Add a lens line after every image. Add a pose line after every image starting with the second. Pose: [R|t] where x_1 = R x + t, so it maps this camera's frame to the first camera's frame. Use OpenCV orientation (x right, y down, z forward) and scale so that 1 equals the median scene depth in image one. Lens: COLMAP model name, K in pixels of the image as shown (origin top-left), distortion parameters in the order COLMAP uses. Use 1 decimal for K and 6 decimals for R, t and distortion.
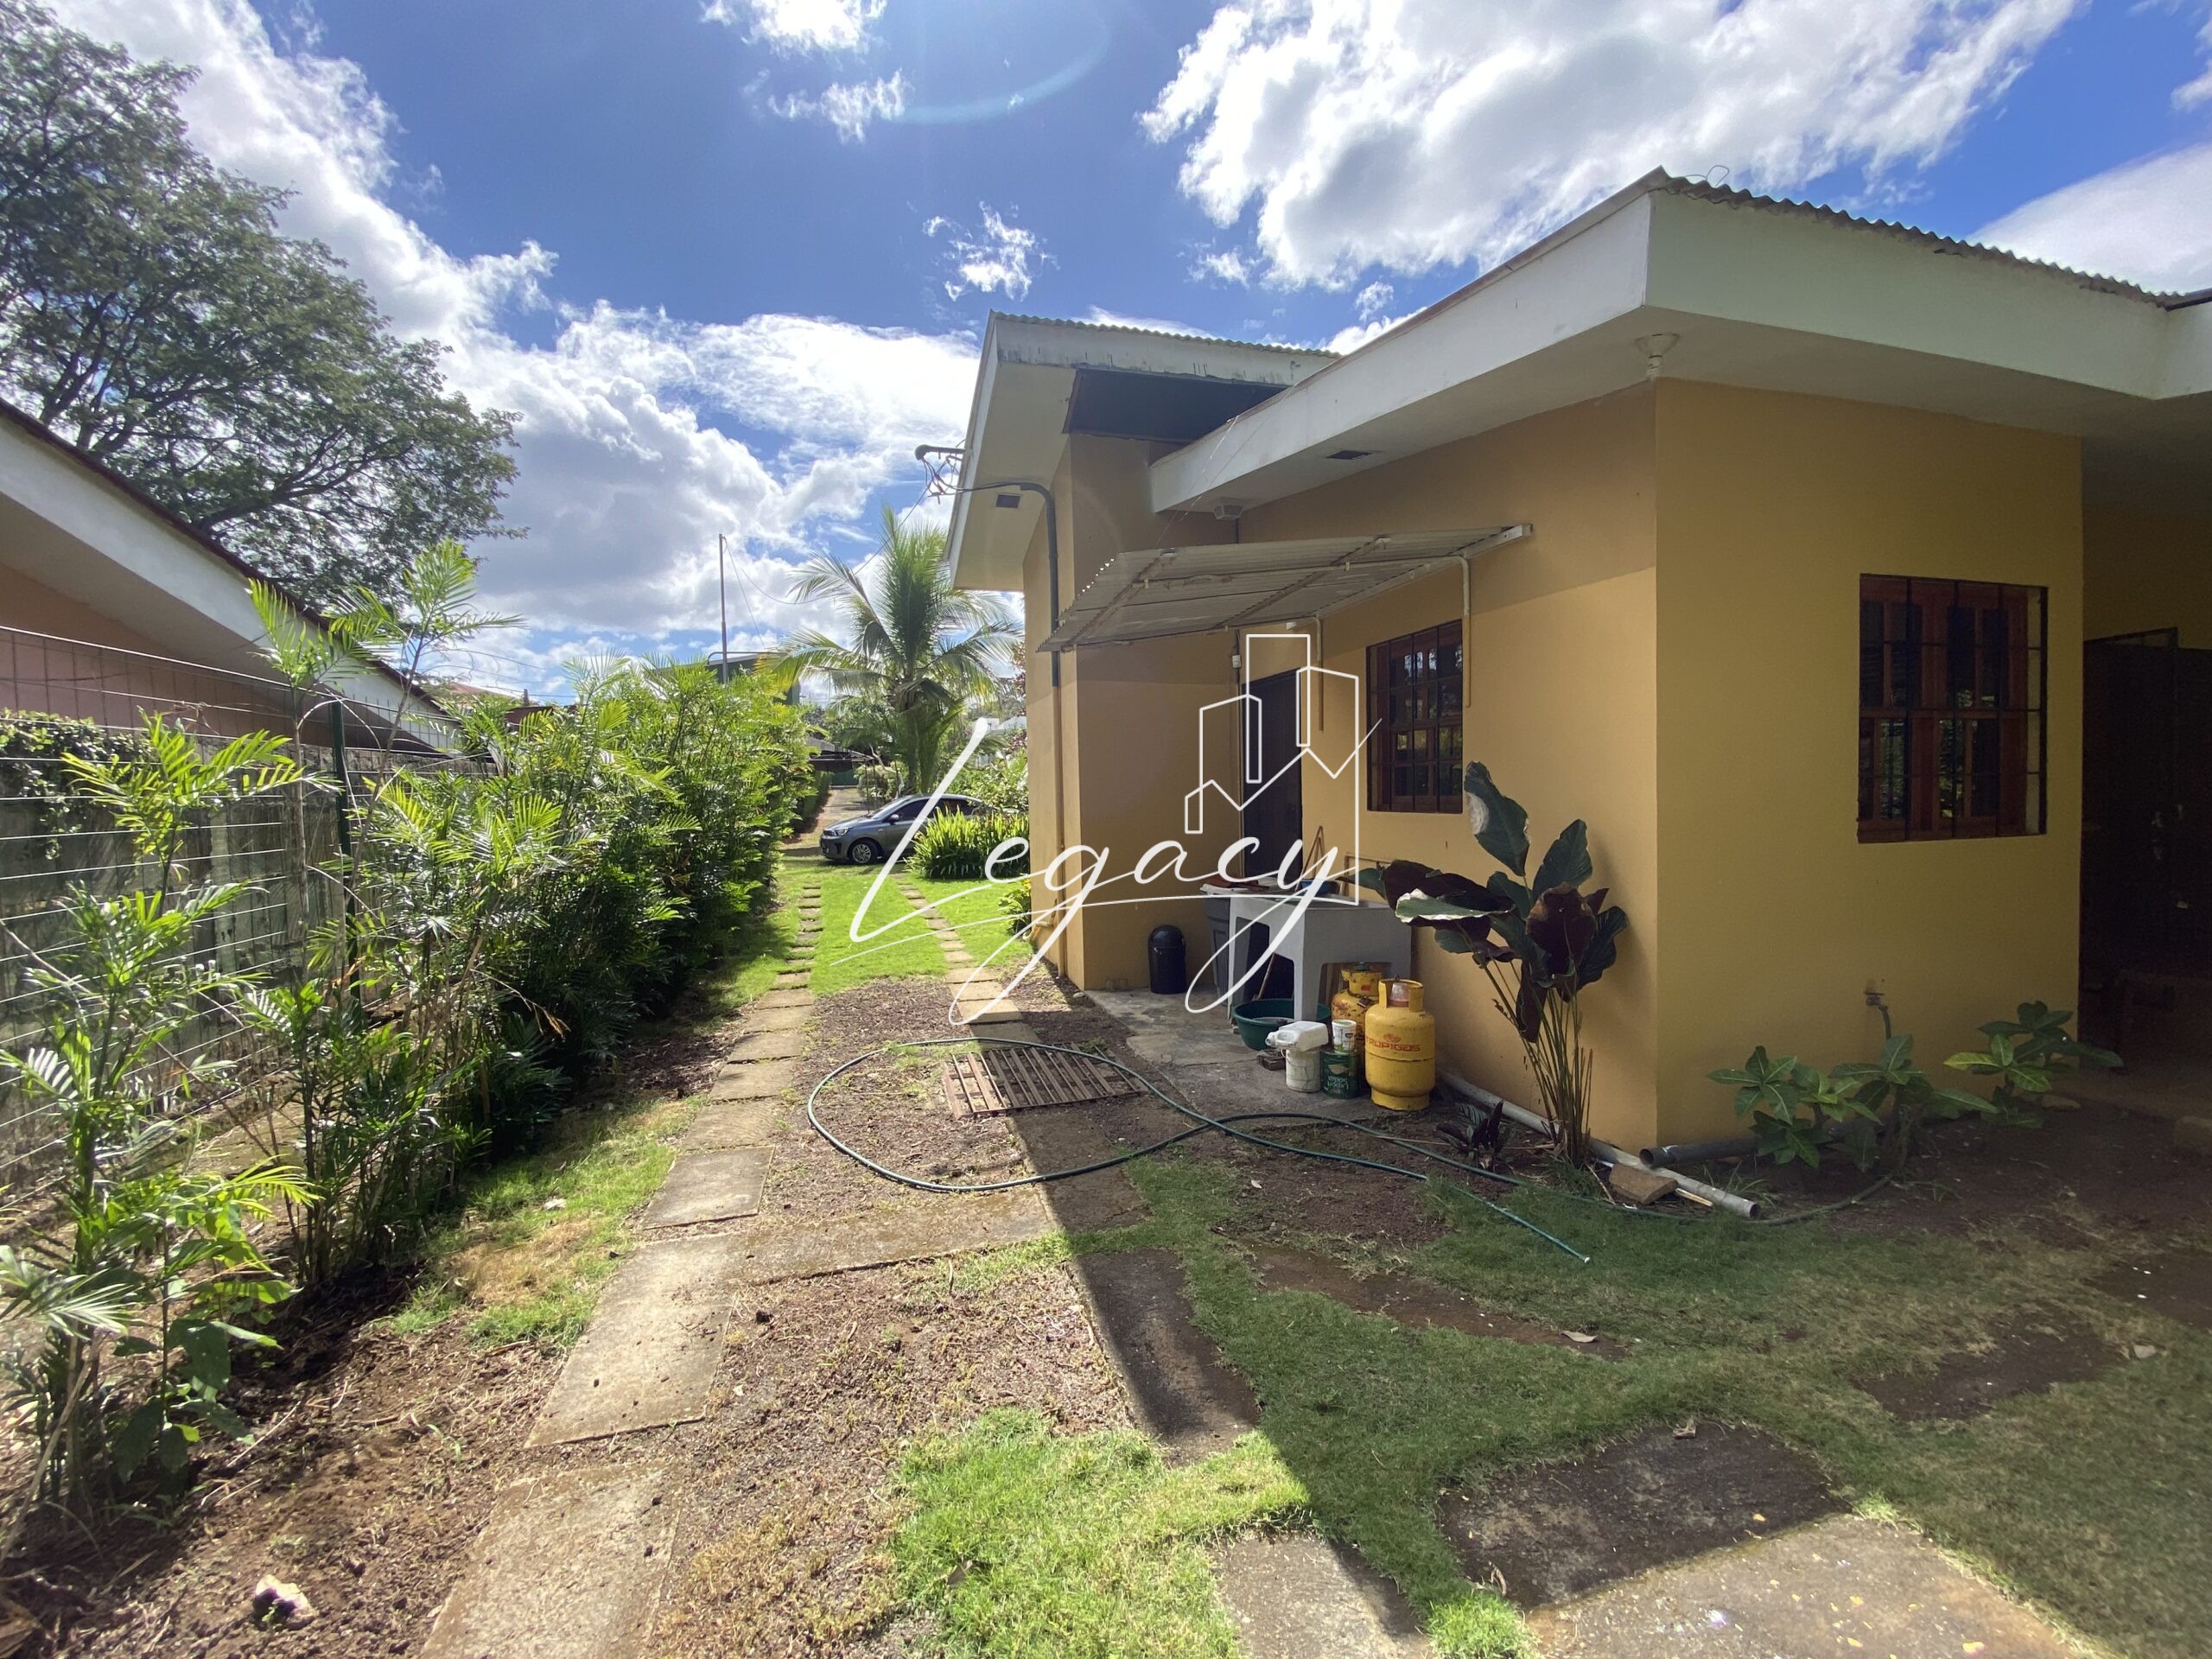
lens RADIAL K [[903.4, 0, 1098.0], [0, 903.4, 822.8], [0, 0, 1]] dist [0.021390, -0.020630]
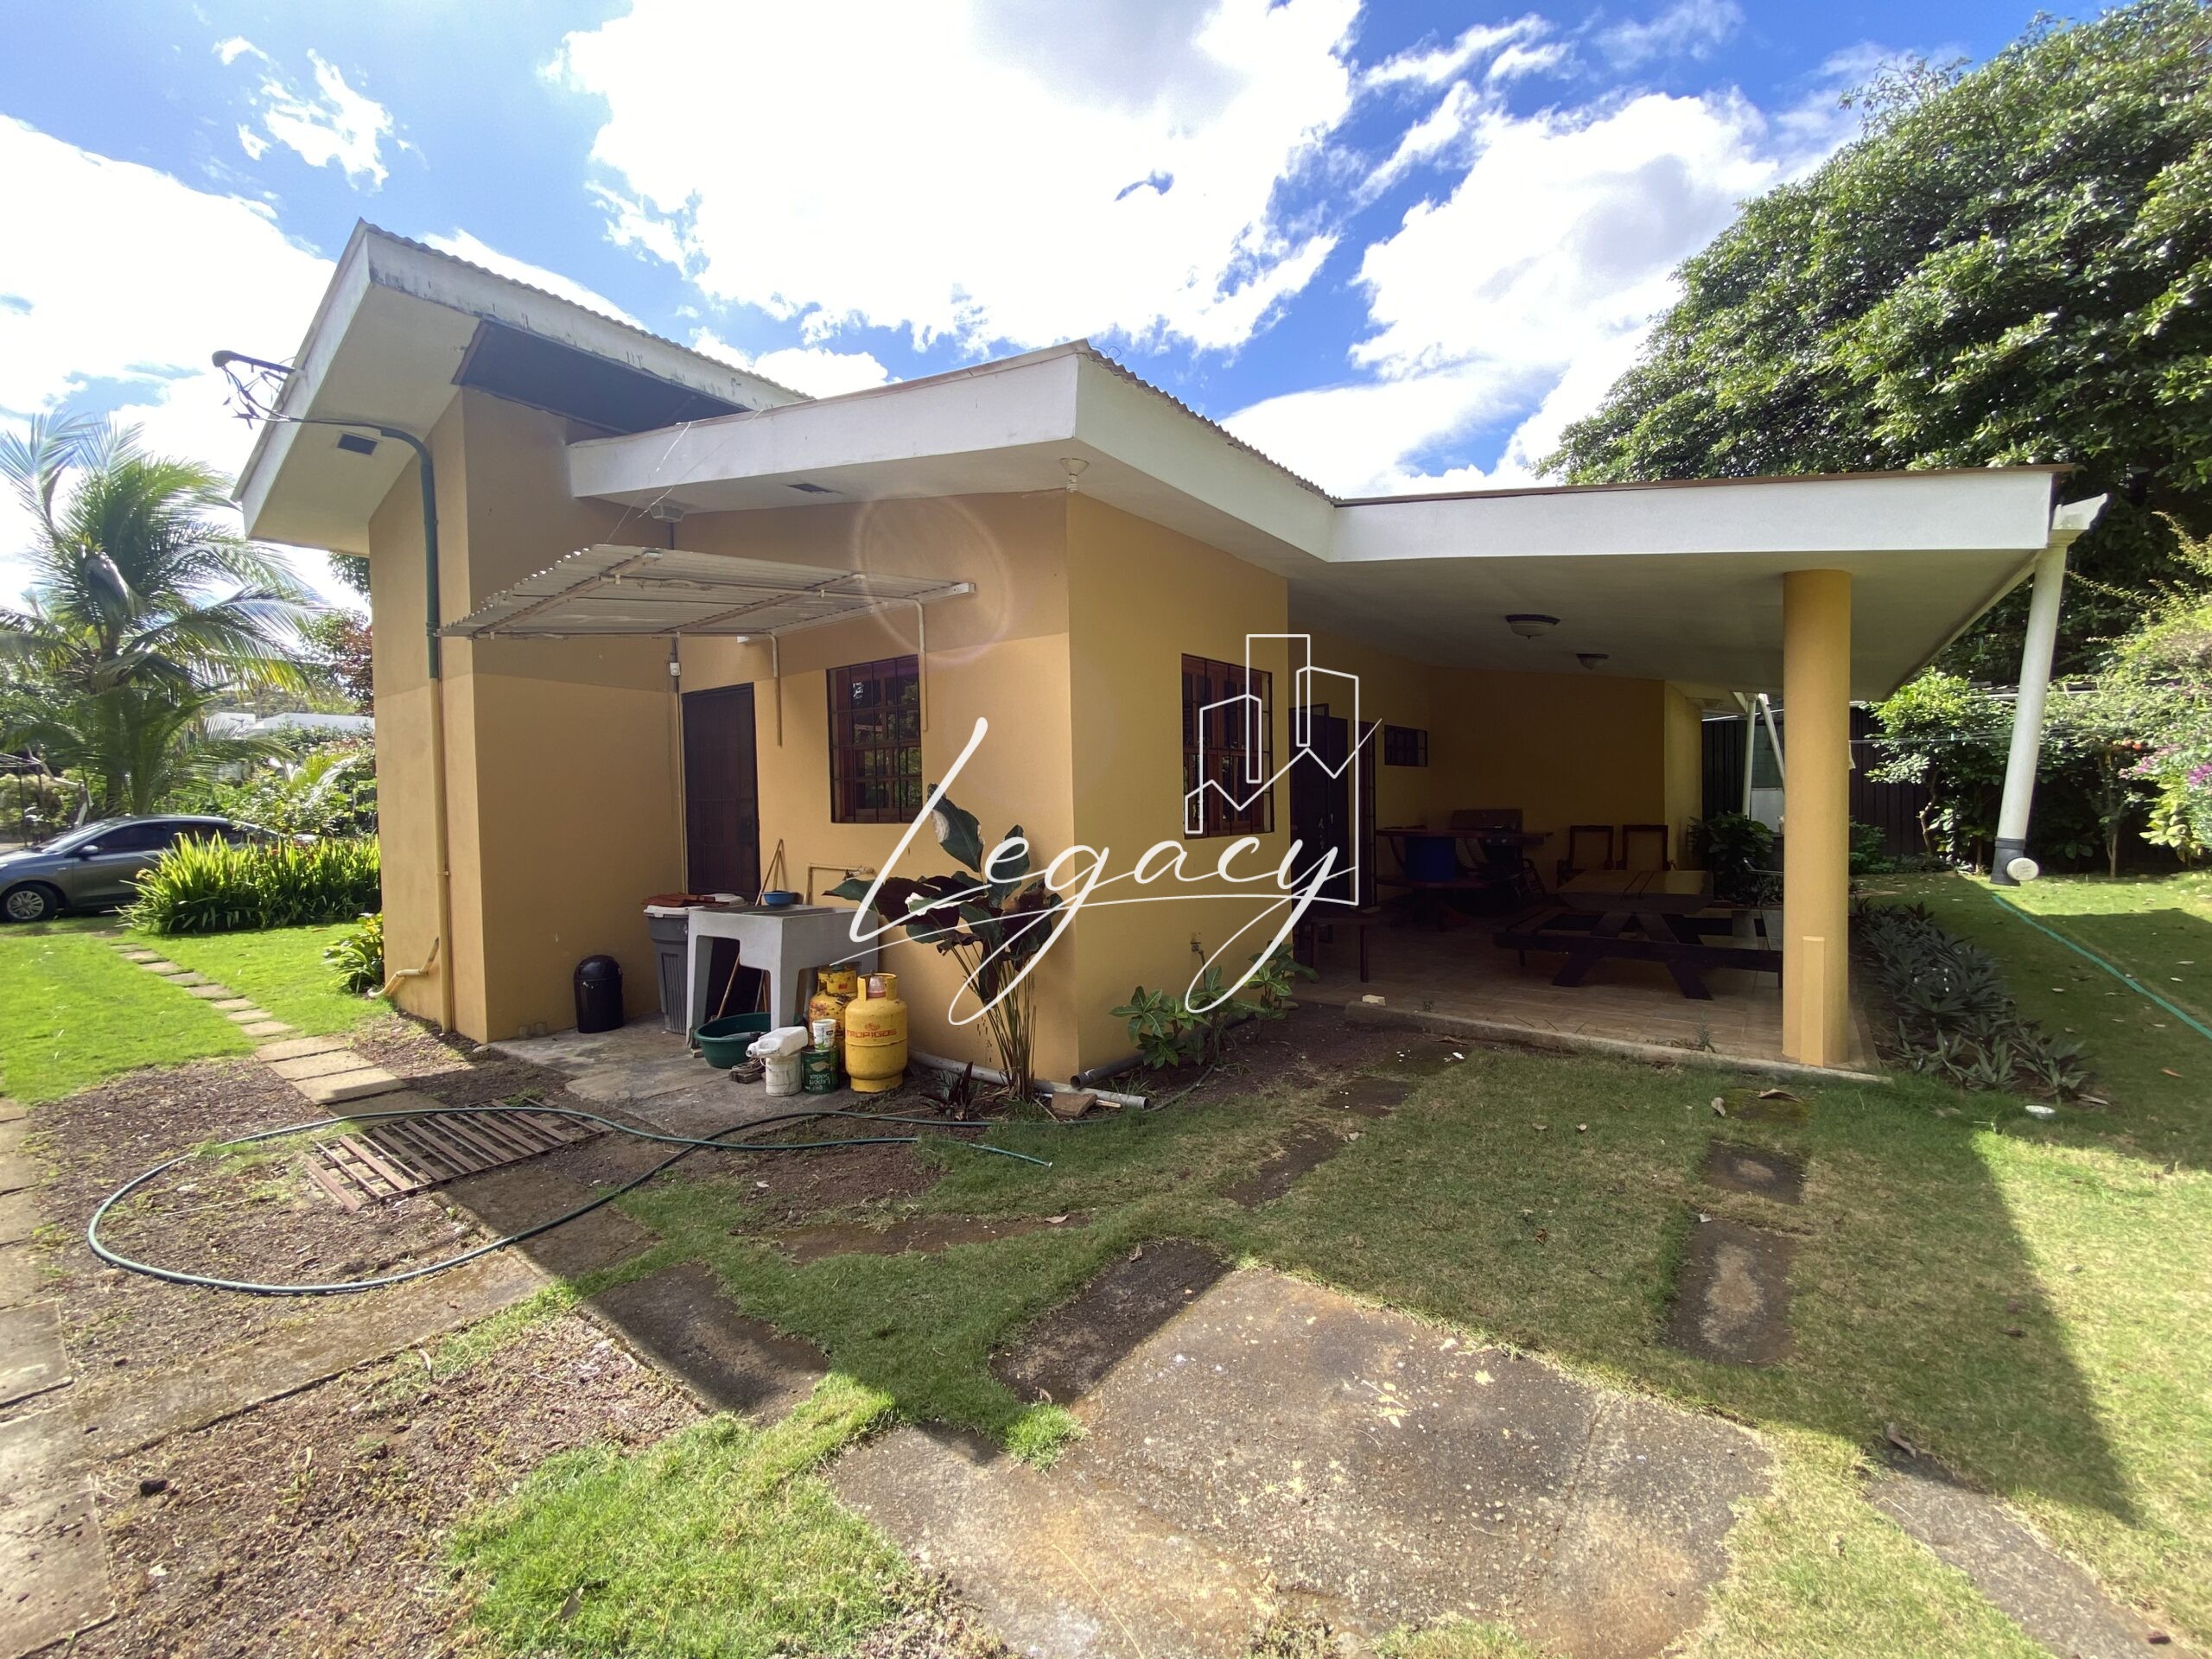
lens RADIAL K [[907.2, 0, 1102.8], [0, 907.2, 819.0], [0, 0, 1]] dist [0.023022, -0.019584]
pose [[0.793266, -0.005546, 0.608850, -0.135538], [0.026700, 0.999313, -0.025684, 0.024391], [-0.608290, 0.036631, 0.792869, -0.054267]]
